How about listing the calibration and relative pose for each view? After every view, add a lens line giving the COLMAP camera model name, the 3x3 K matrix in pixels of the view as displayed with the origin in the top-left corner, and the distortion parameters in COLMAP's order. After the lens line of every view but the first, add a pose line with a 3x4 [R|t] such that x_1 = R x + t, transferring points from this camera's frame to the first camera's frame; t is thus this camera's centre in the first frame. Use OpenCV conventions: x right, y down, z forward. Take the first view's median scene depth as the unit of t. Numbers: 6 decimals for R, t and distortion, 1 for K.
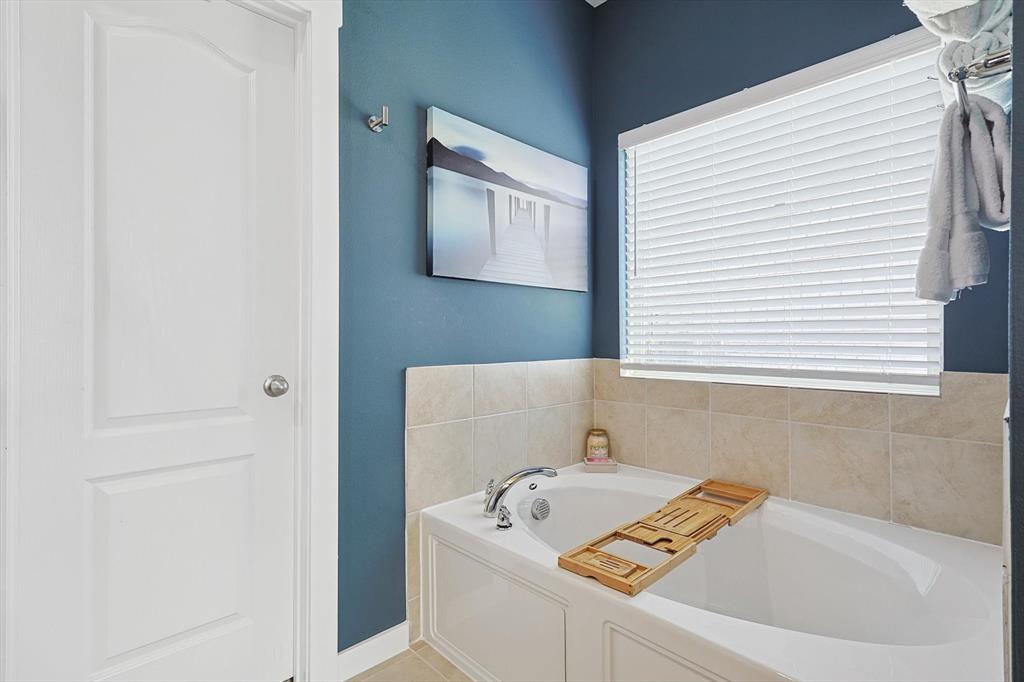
lens RADIAL K [[483.2, 0, 512.0], [0, 483.2, 341.0], [0, 0, 1]] dist [0.001937, -0.000188]
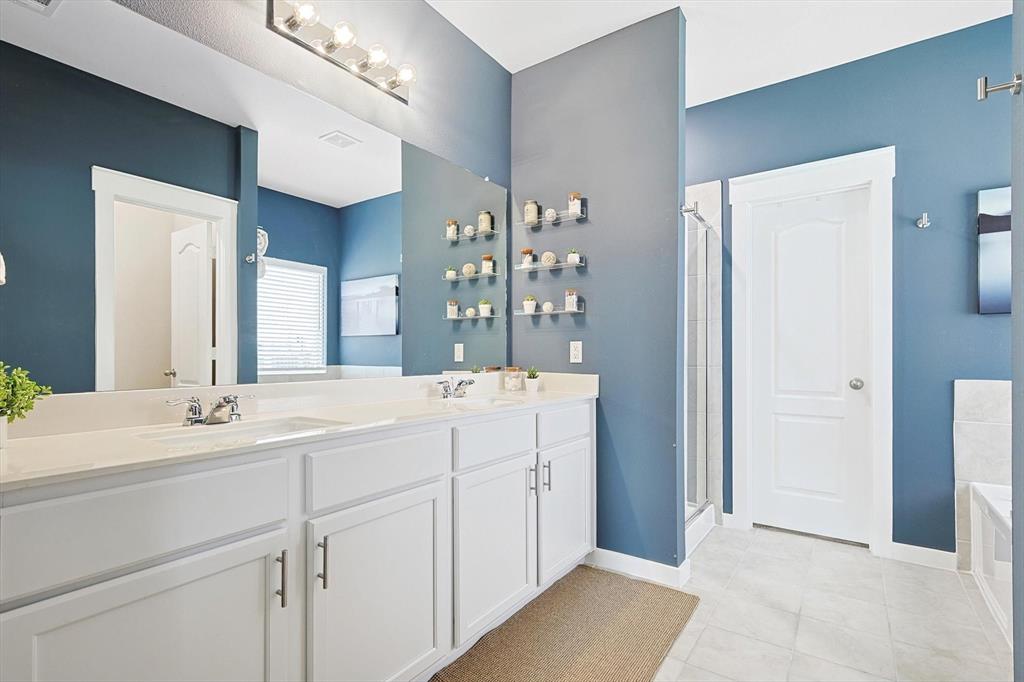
lens RADIAL K [[483.2, 0, 512.0], [0, 483.2, 341.0], [0, 0, 1]] dist [0.001937, -0.000188]
pose [[0.177898, -0.026028, -0.983705, 0.991723], [-0.004309, 0.999620, -0.027229, -0.015913], [0.984039, 0.009083, 0.177719, -0.580013]]
